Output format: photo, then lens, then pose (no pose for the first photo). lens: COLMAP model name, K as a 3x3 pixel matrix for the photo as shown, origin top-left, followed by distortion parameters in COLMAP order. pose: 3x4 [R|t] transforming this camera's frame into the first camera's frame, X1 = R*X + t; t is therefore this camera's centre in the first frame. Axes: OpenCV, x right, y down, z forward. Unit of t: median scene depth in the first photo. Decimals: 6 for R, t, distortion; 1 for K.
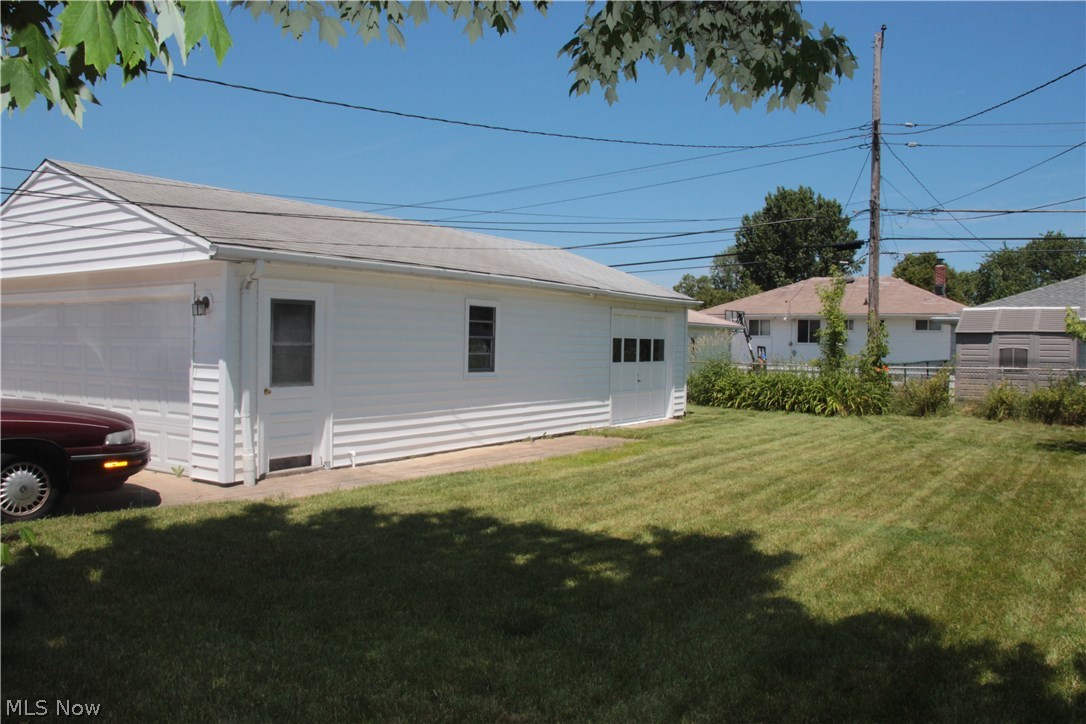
lens RADIAL K [[850.5, 0, 547.8], [0, 850.5, 372.0], [0, 0, 1]] dist [-0.115514, 0.117842]
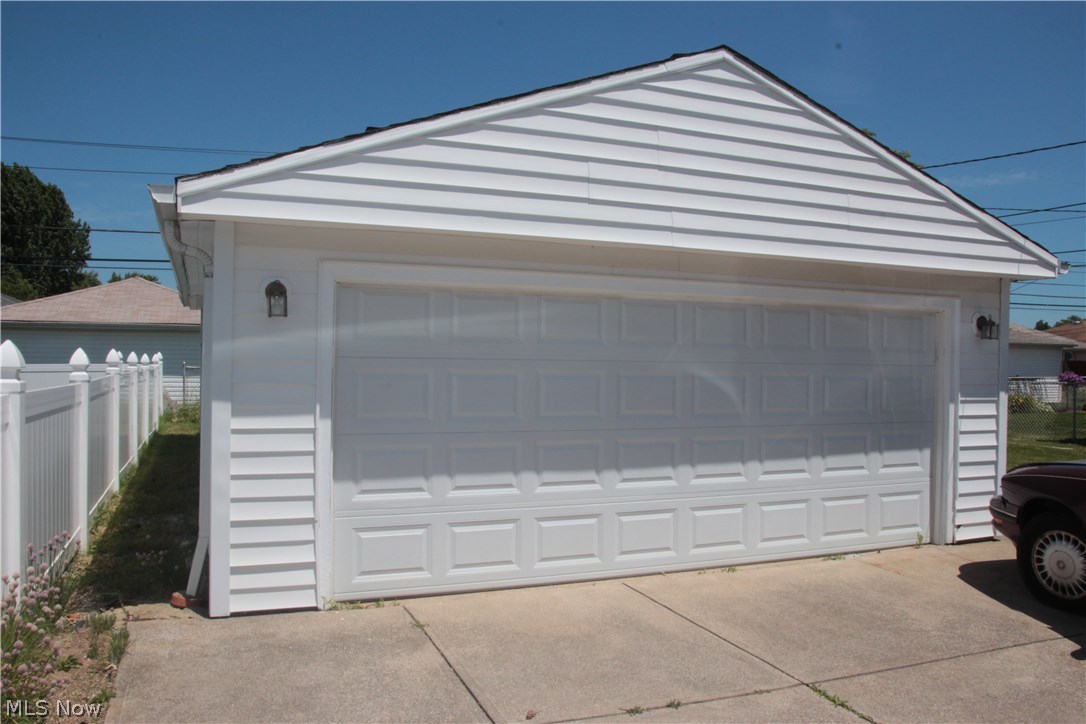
lens RADIAL K [[850.5, 0, 547.8], [0, 850.5, 372.0], [0, 0, 1]] dist [-0.115514, 0.117842]
pose [[0.530012, -0.018972, 0.847778, -0.933398], [0.019595, 0.999757, 0.010123, -0.036214], [-0.847763, 0.011247, 0.530255, 0.650147]]
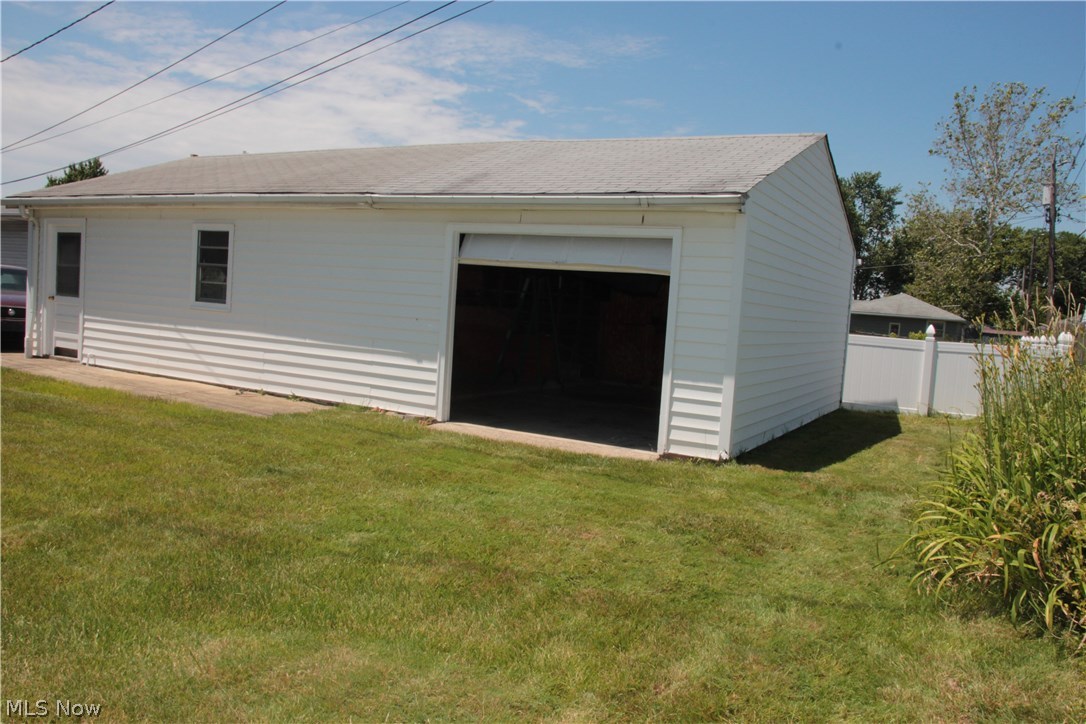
lens RADIAL K [[850.5, 0, 547.8], [0, 850.5, 372.0], [0, 0, 1]] dist [-0.115514, 0.117842]
pose [[0.089423, 0.094436, -0.991507, 0.836752], [-0.089452, 0.992233, 0.086438, -0.035525], [0.991969, 0.080963, 0.097176, 1.249774]]
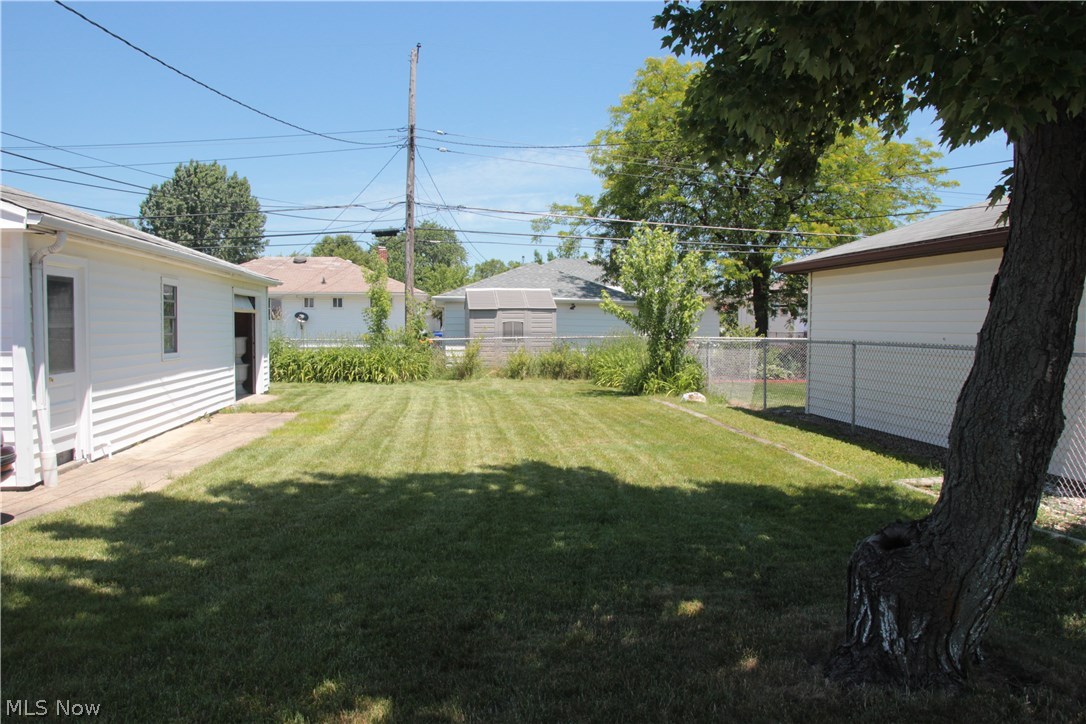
lens RADIAL K [[850.5, 0, 547.8], [0, 850.5, 372.0], [0, 0, 1]] dist [-0.115514, 0.117842]
pose [[0.758471, -0.047931, 0.649941, -0.367615], [0.029689, 0.998798, 0.039011, -0.002443], [-0.651030, -0.010292, 0.758983, -0.008691]]
